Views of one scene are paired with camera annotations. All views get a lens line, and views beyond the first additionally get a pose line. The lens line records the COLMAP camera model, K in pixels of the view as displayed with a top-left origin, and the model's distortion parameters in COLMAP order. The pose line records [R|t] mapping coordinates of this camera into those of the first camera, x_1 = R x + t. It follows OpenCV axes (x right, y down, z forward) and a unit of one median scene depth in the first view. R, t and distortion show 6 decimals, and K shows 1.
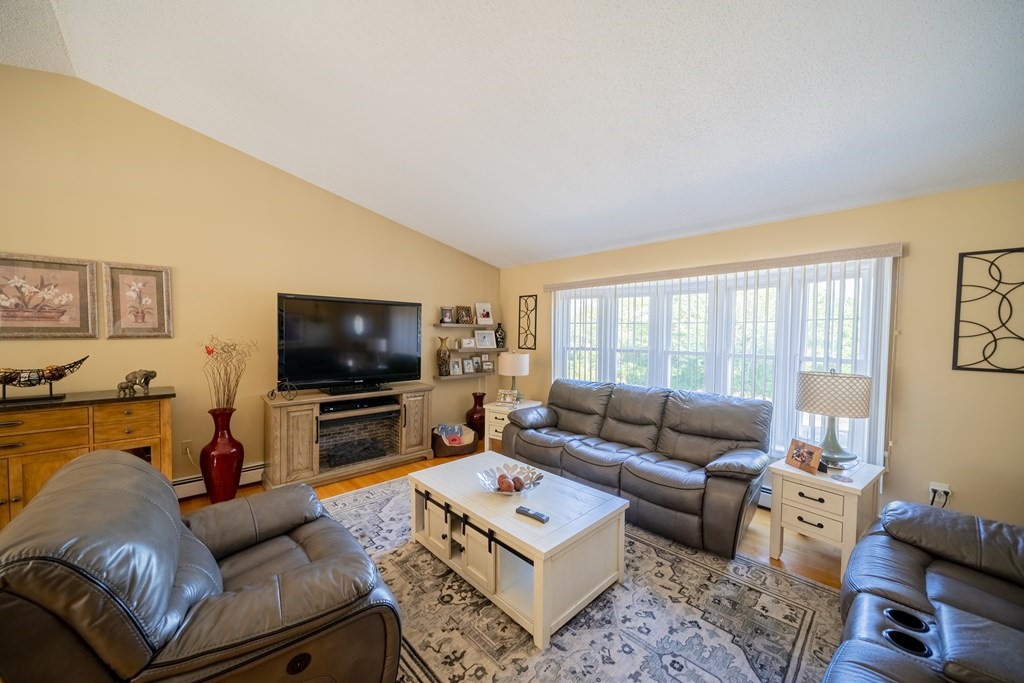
lens RADIAL K [[369.4, 0, 508.4], [0, 369.4, 345.3], [0, 0, 1]] dist [-0.002057, -0.000116]
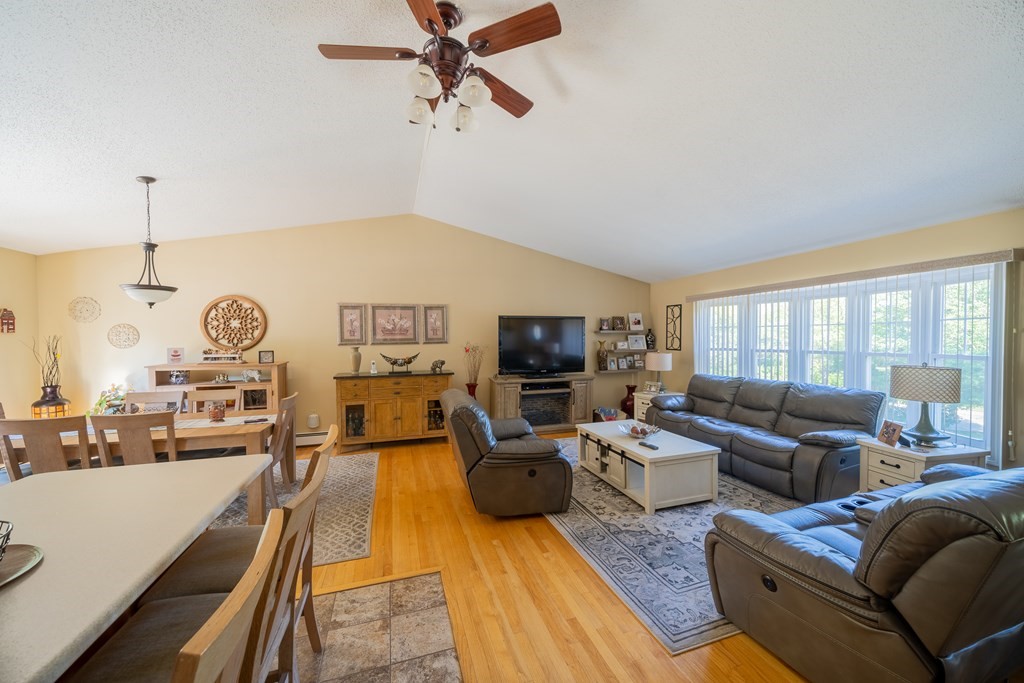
lens RADIAL K [[369.4, 0, 508.4], [0, 369.4, 345.3], [0, 0, 1]] dist [-0.002057, -0.000116]
pose [[0.901757, -0.008313, -0.432163, 0.110620], [0.003127, 0.999914, -0.012710, 0.011100], [0.432232, 0.010110, 0.901706, -0.398541]]
